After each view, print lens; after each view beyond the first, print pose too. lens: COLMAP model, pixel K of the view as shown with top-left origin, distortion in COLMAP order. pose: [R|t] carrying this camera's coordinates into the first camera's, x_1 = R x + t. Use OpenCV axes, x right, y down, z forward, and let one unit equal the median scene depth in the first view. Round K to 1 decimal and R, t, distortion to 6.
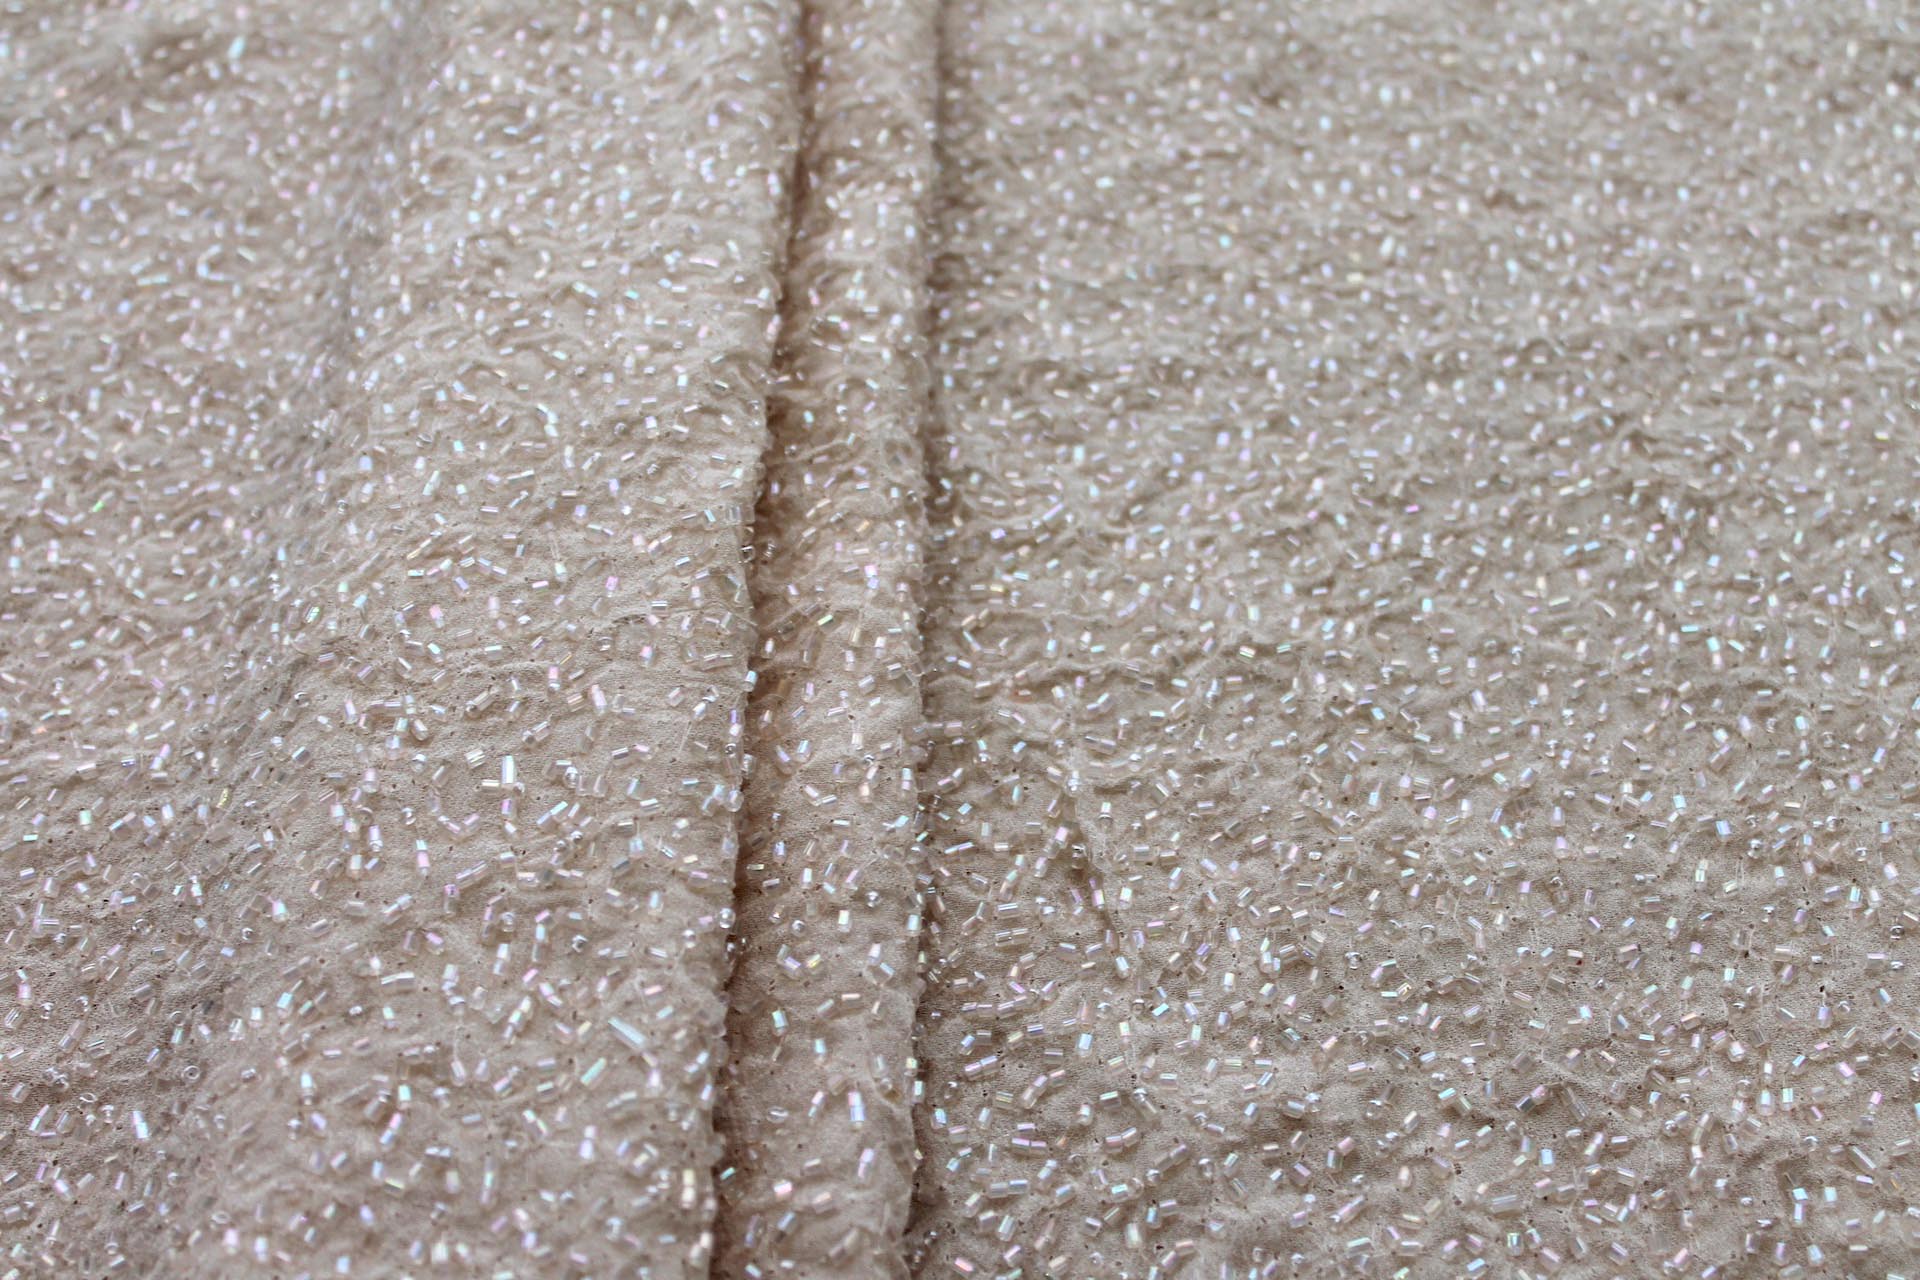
lens RADIAL K [[2898.8, 0, 961.4], [0, 2898.8, 642.9], [0, 0, 1]] dist [-0.032558, 0.000000]
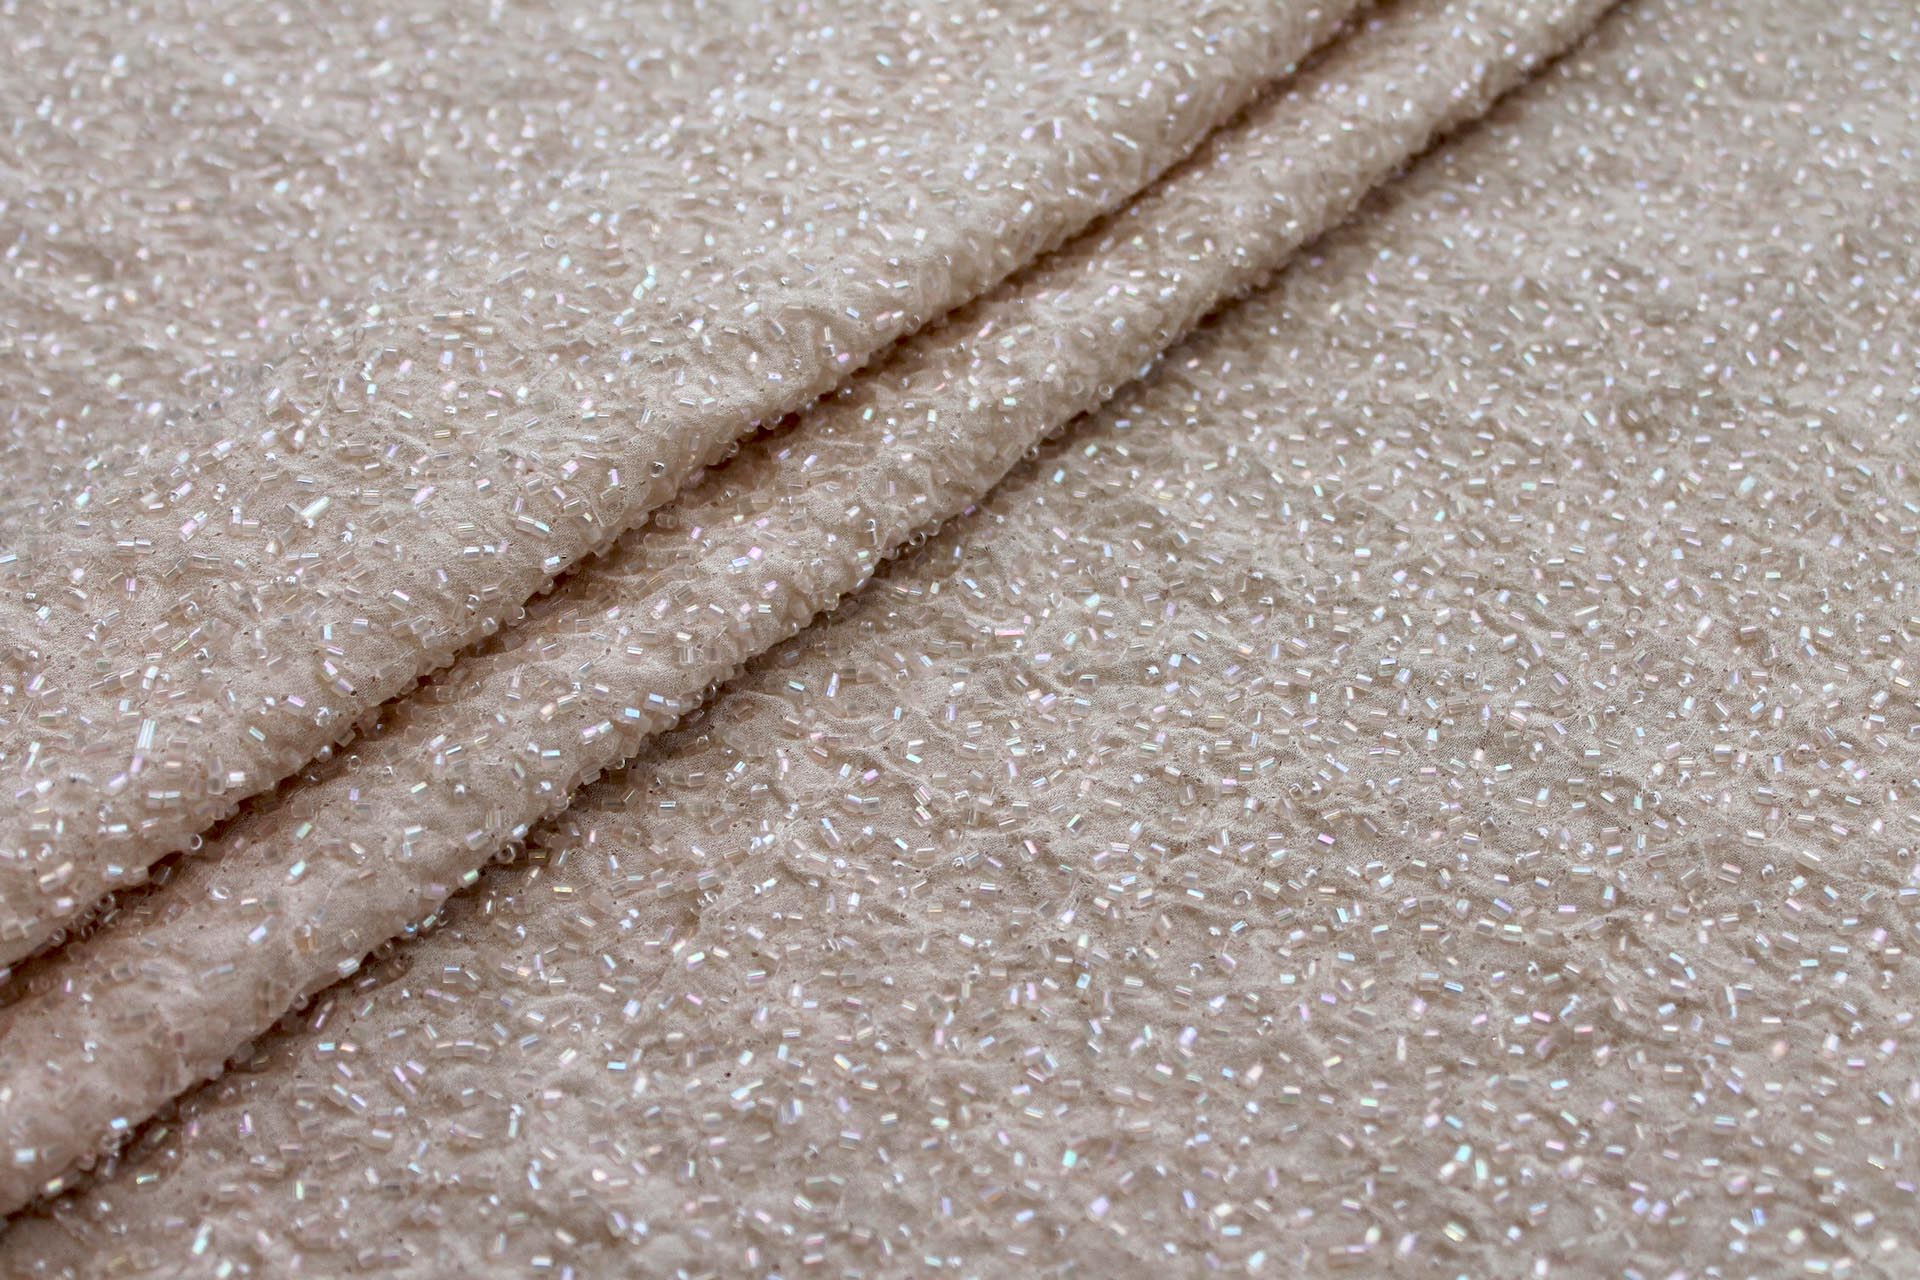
lens RADIAL K [[2898.8, 0, 961.5], [0, 2898.8, 636.8], [0, 0, 1]] dist [-0.032558, 0.000000]
pose [[0.713218, 0.501787, -0.489419, 0.489411], [-0.535853, 0.840437, 0.080790, -0.113113], [0.451865, 0.204636, 0.868298, 0.198007]]
